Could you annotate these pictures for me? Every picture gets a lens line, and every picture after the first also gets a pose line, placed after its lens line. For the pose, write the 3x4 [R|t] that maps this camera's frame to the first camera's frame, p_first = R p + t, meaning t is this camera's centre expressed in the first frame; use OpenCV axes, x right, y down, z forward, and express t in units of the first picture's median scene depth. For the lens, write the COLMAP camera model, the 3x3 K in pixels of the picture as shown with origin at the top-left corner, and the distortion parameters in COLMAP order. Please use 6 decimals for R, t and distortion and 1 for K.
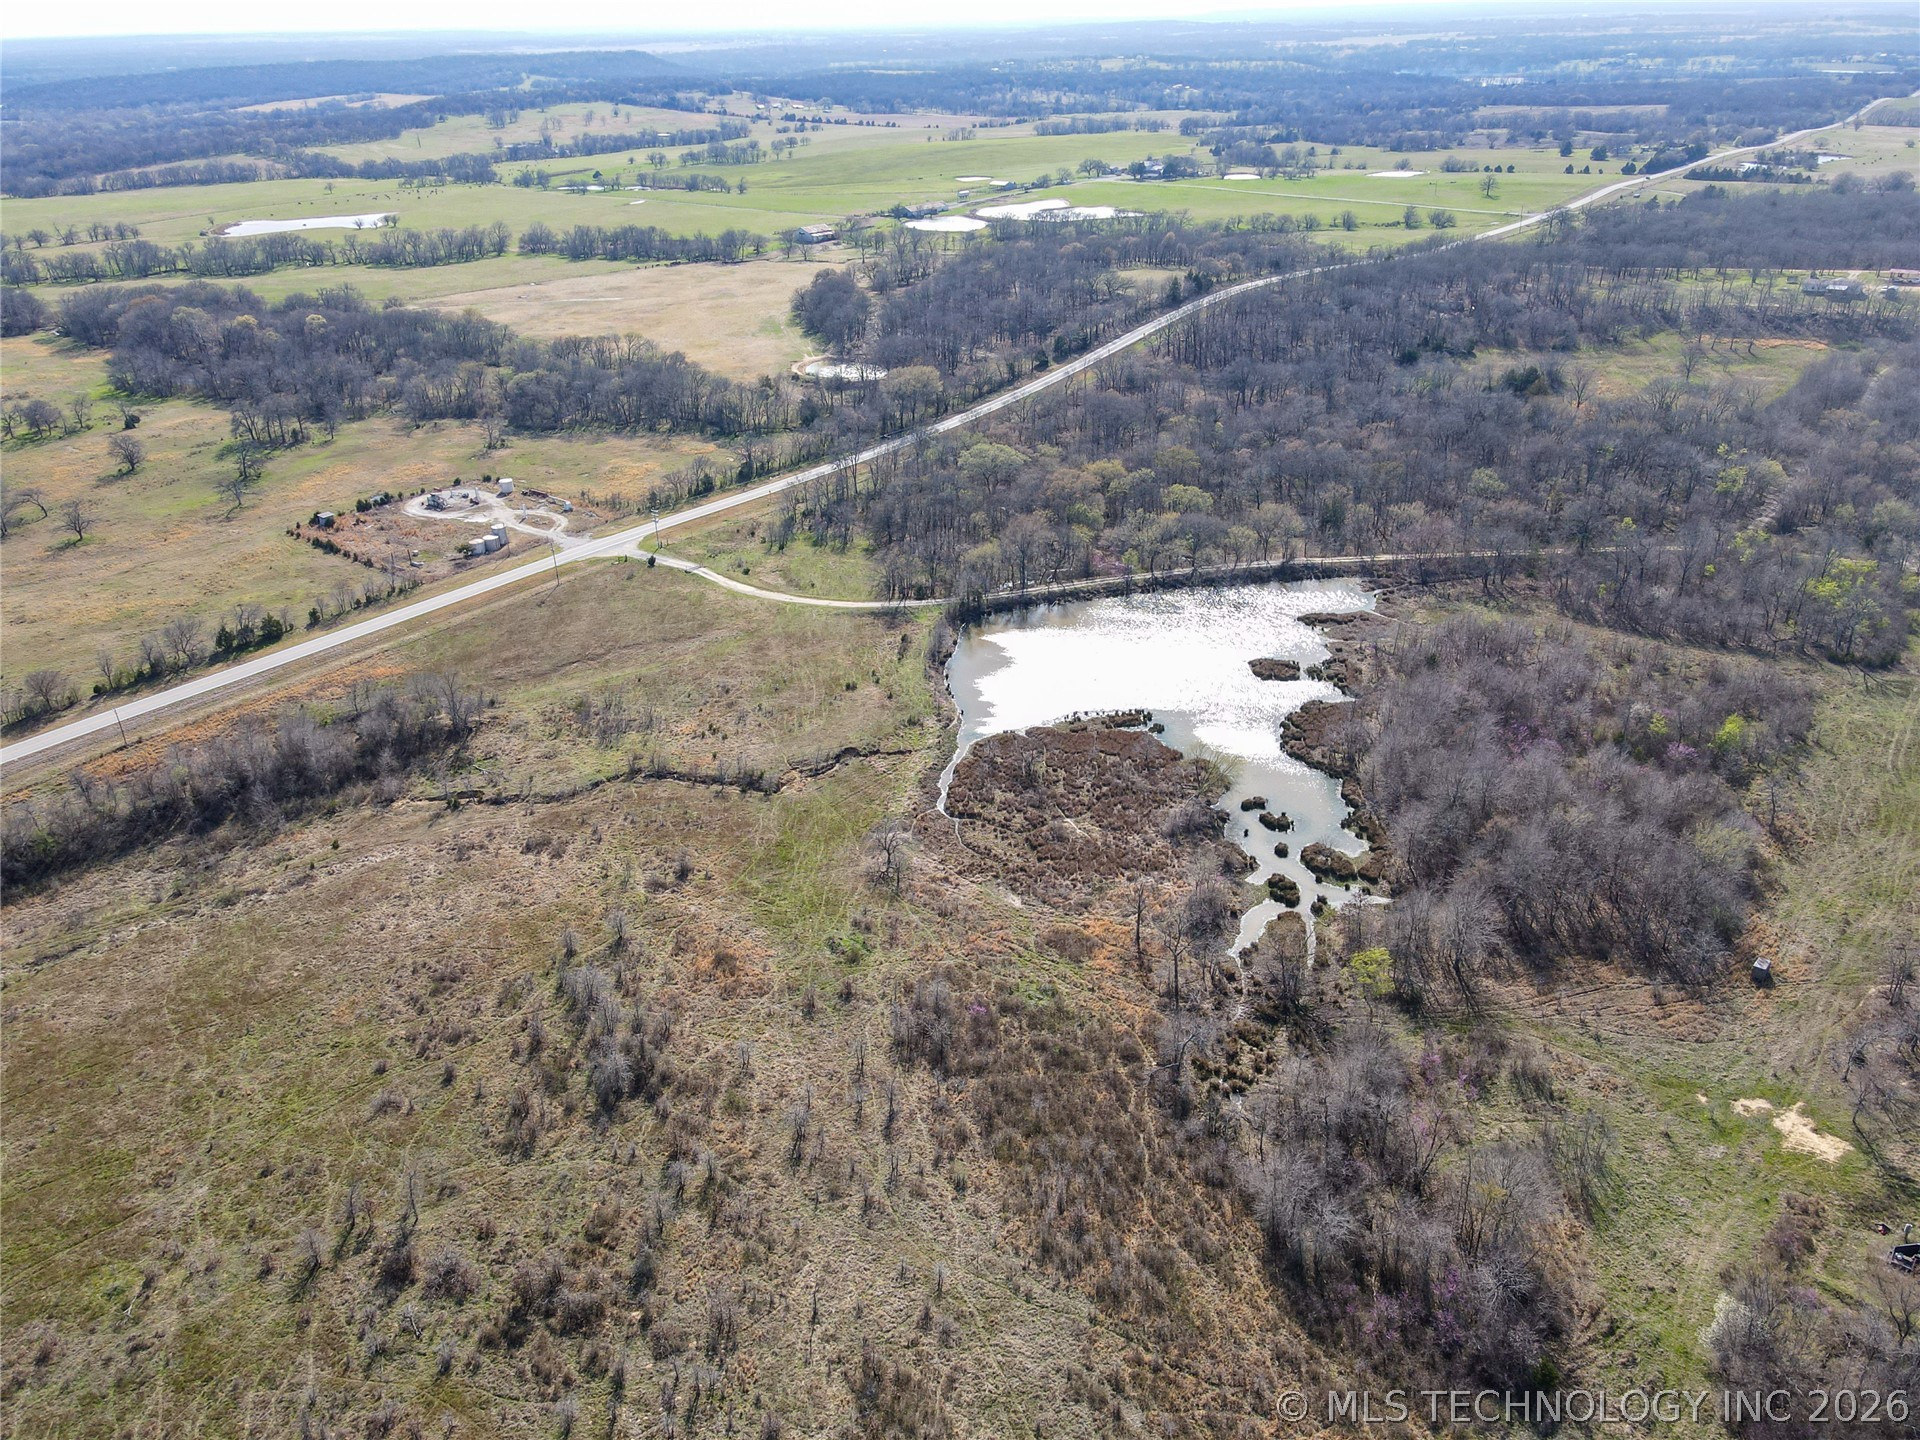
lens RADIAL K [[1399.7, 0, 968.5], [0, 1399.7, 722.5], [0, 0, 1]] dist [0.011776, 0.004830]
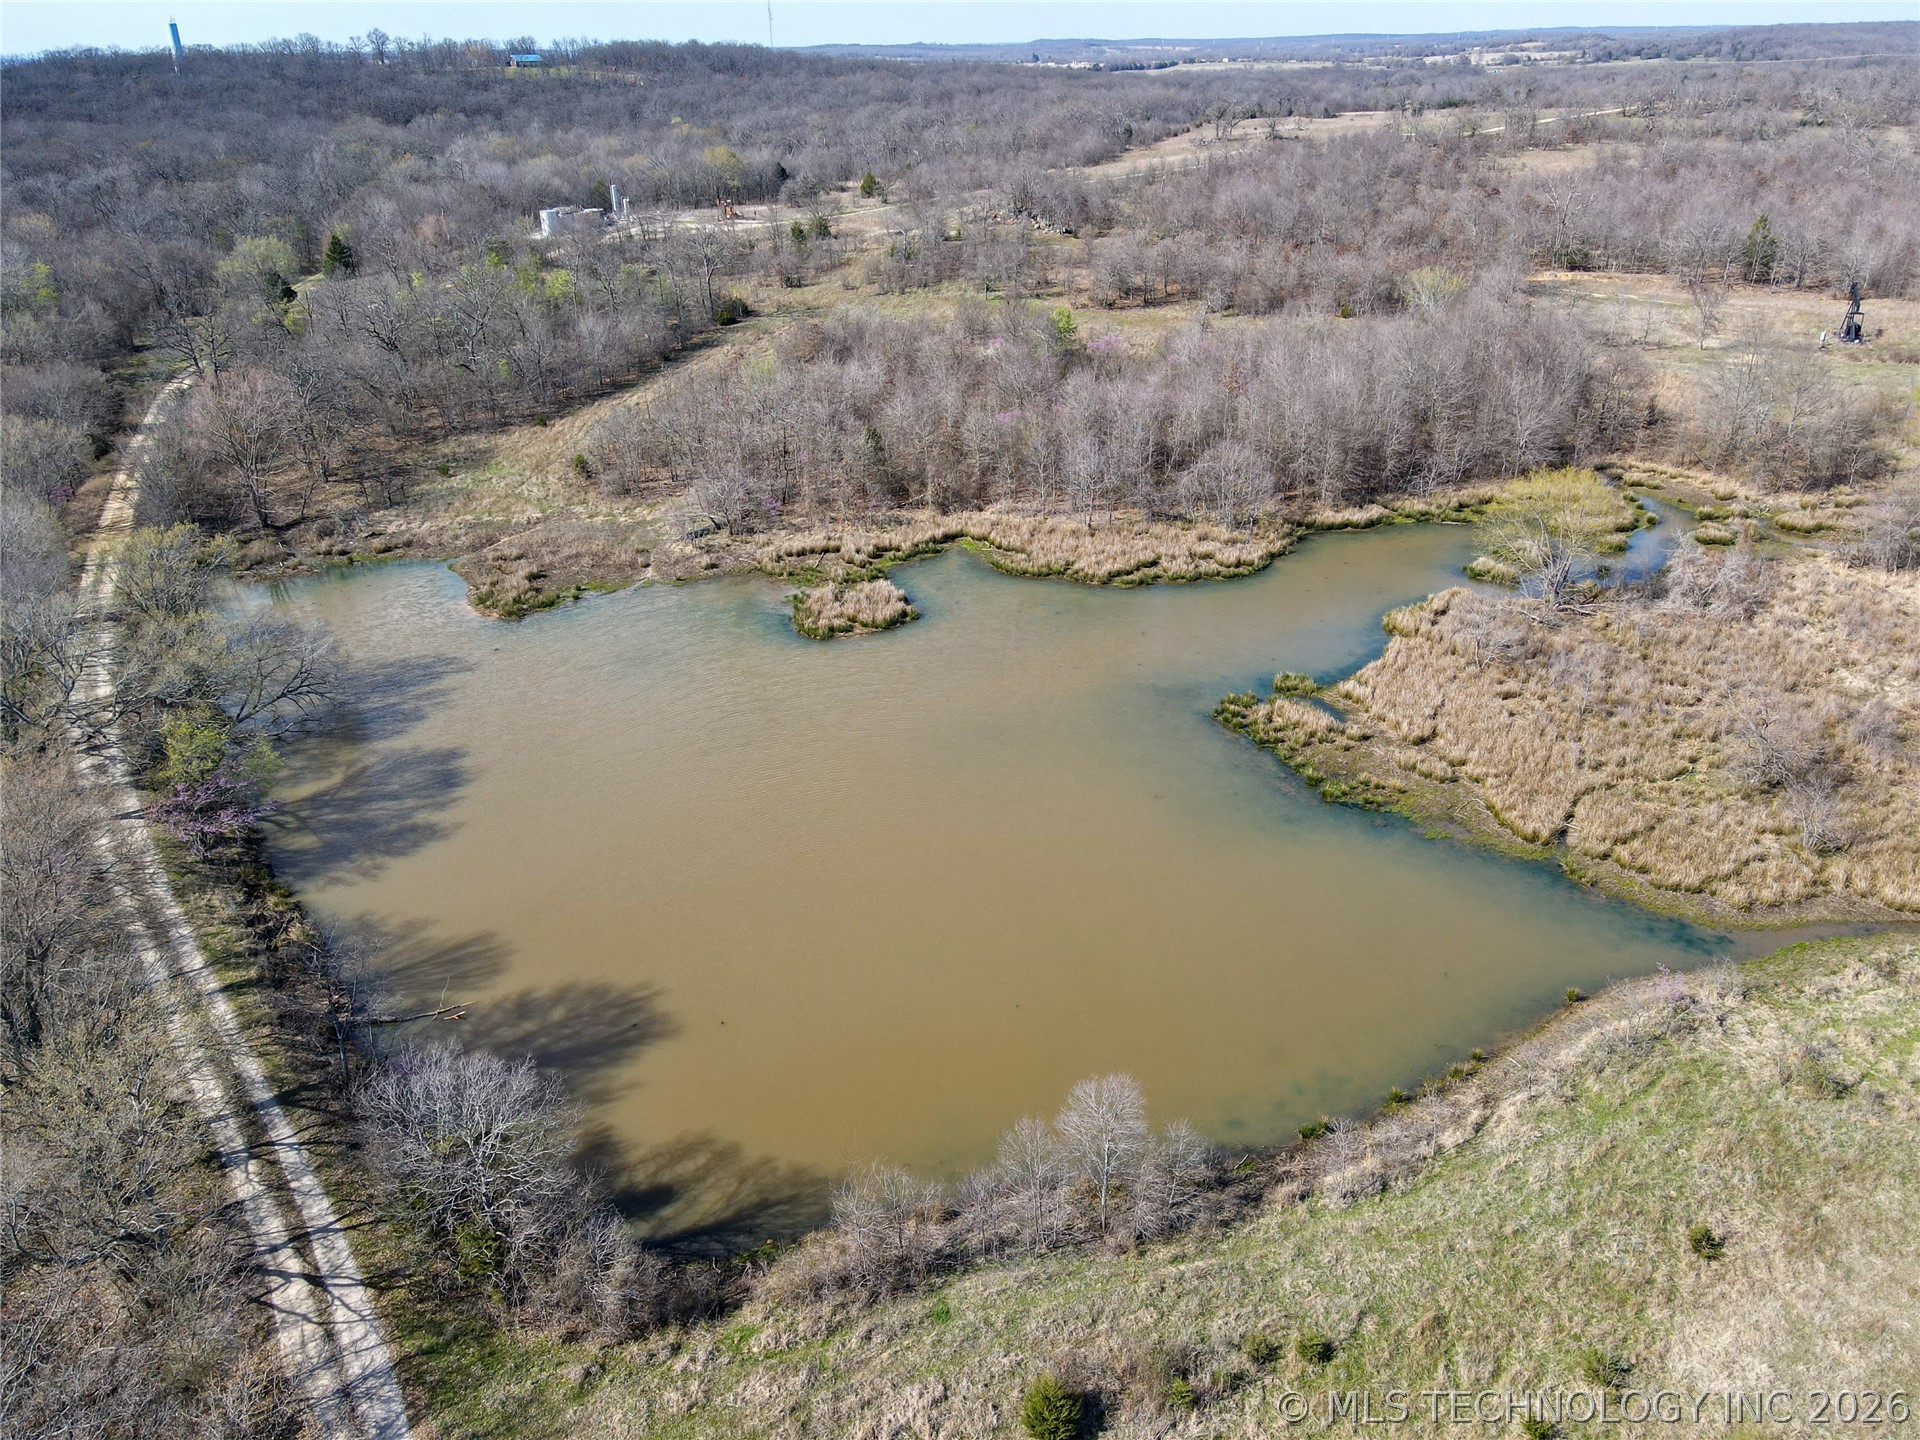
lens RADIAL K [[1399.7, 0, 972.4], [0, 1399.7, 726.5], [0, 0, 1]] dist [0.011776, 0.004830]
pose [[-0.357043, -0.388936, 0.849264, -0.051737], [0.442645, 0.730174, 0.520491, -0.071275], [-0.822548, 0.561760, -0.088542, 0.349071]]
